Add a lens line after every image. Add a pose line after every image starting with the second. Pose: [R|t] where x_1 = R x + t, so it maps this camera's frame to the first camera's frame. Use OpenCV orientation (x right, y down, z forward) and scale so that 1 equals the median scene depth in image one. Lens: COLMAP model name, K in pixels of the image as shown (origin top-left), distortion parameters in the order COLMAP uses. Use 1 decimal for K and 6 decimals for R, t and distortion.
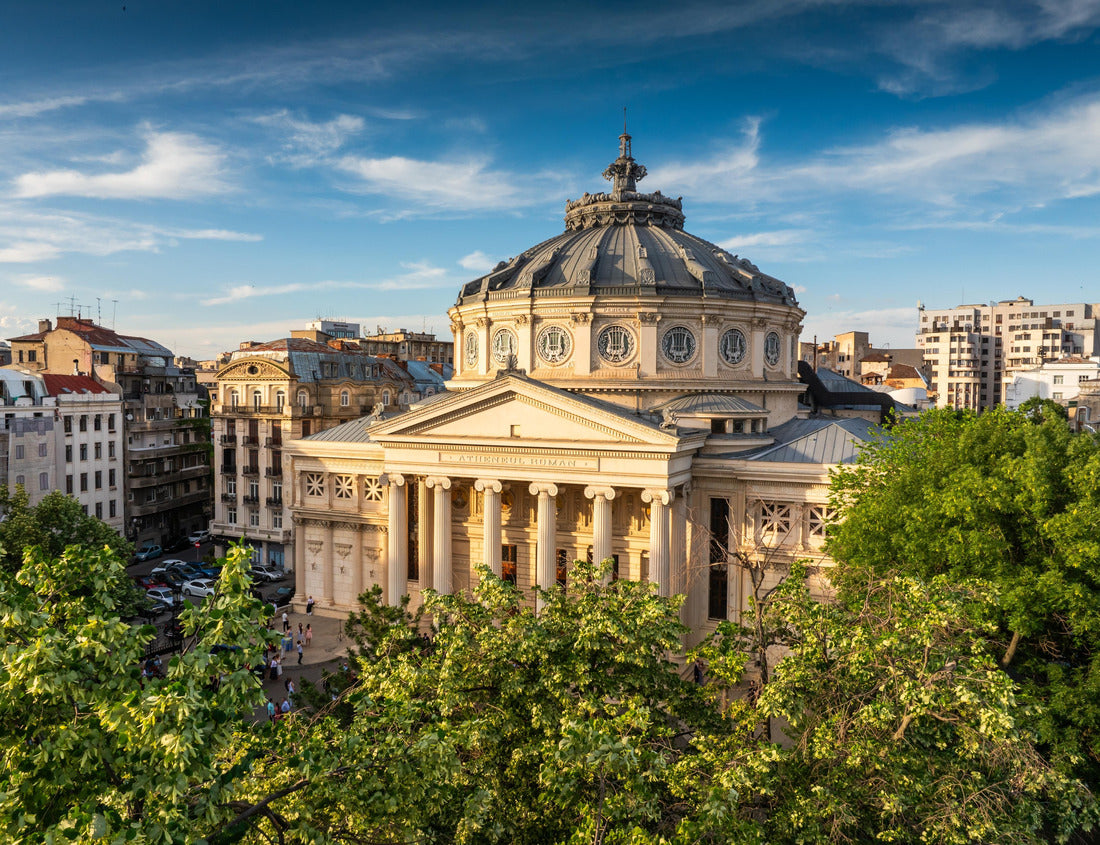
lens RADIAL K [[852.2, 0, 570.6], [0, 852.2, 422.4], [0, 0, 1]] dist [-0.045590, -0.002355]
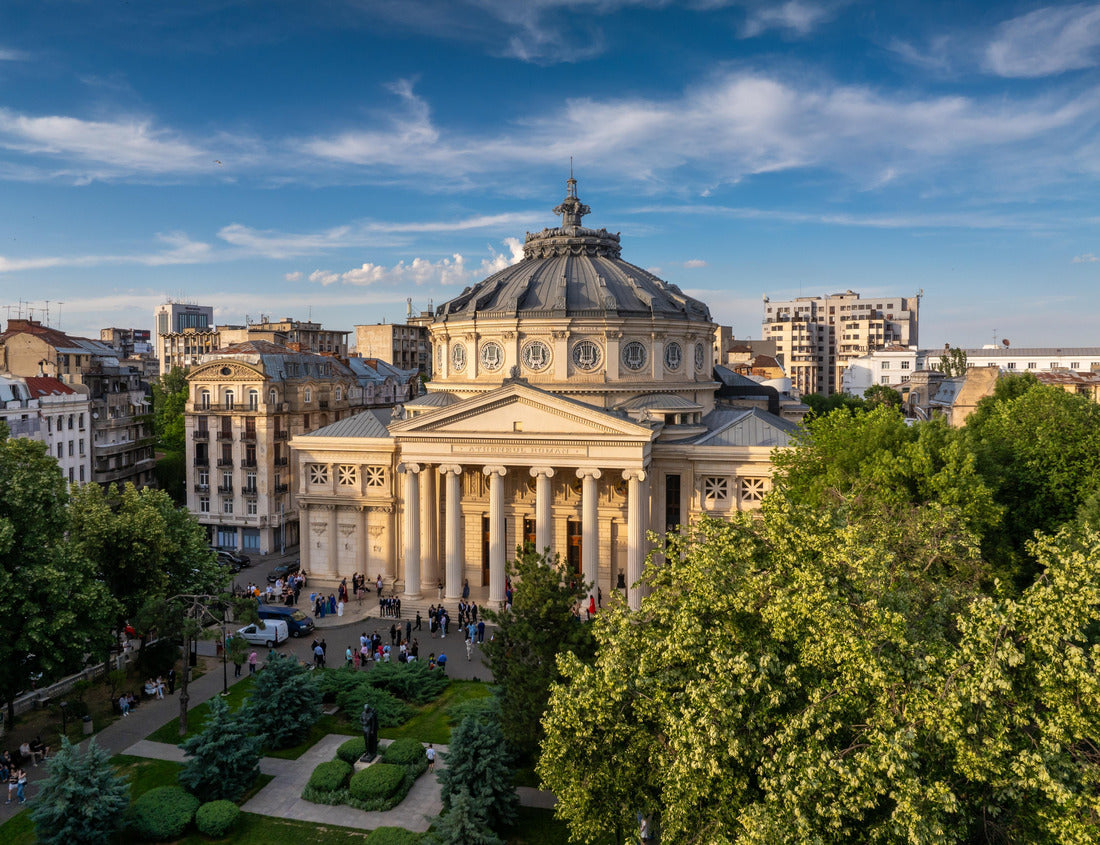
lens RADIAL K [[837.4, 0, 573.0], [0, 837.4, 387.7], [0, 0, 1]] dist [-0.000993, -0.087426]
pose [[0.982722, -0.013936, 0.184561, -0.137750], [0.016785, 0.999763, -0.013884, -0.018786], [-0.184323, 0.016742, 0.982723, -0.154351]]
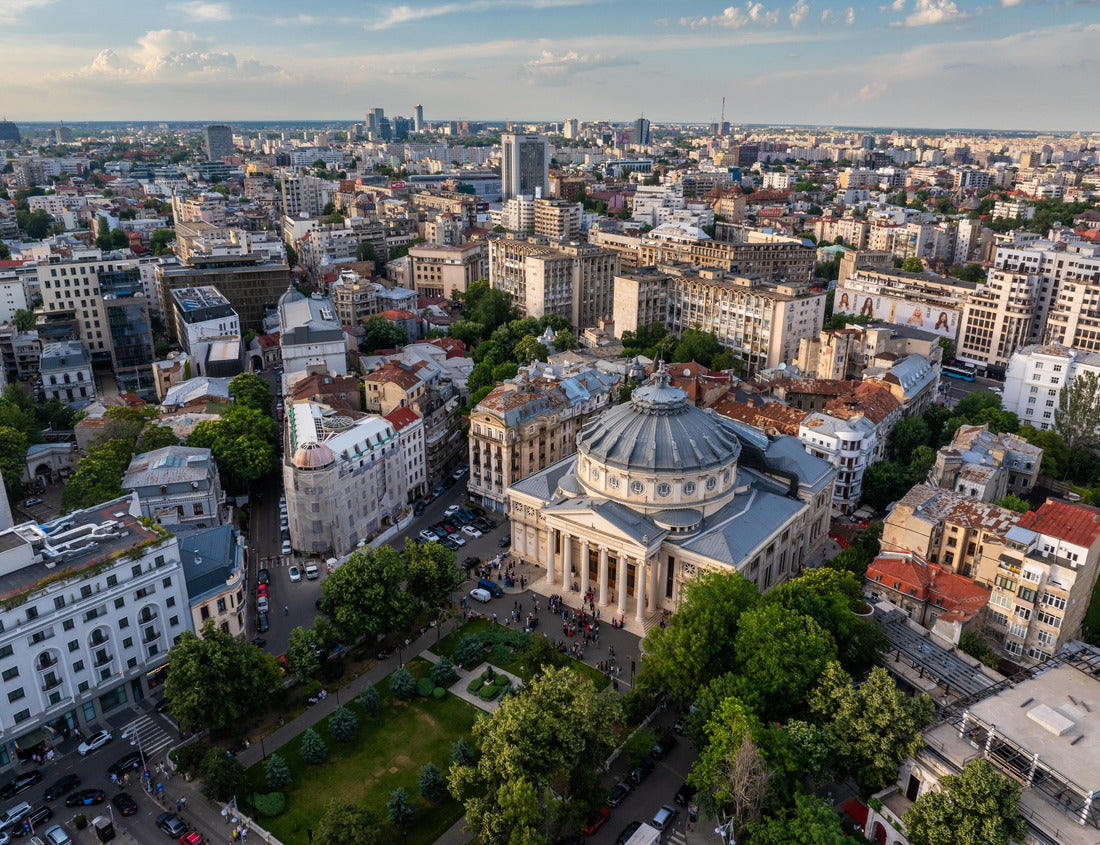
lens RADIAL K [[852.2, 0, 570.6], [0, 852.2, 422.4], [0, 0, 1]] dist [-0.045590, -0.002355]
pose [[0.974892, 0.081169, -0.207356, 0.247895], [-0.012840, 0.950140, 0.311560, -0.716439], [0.222306, -0.301075, 0.927326, -0.871405]]
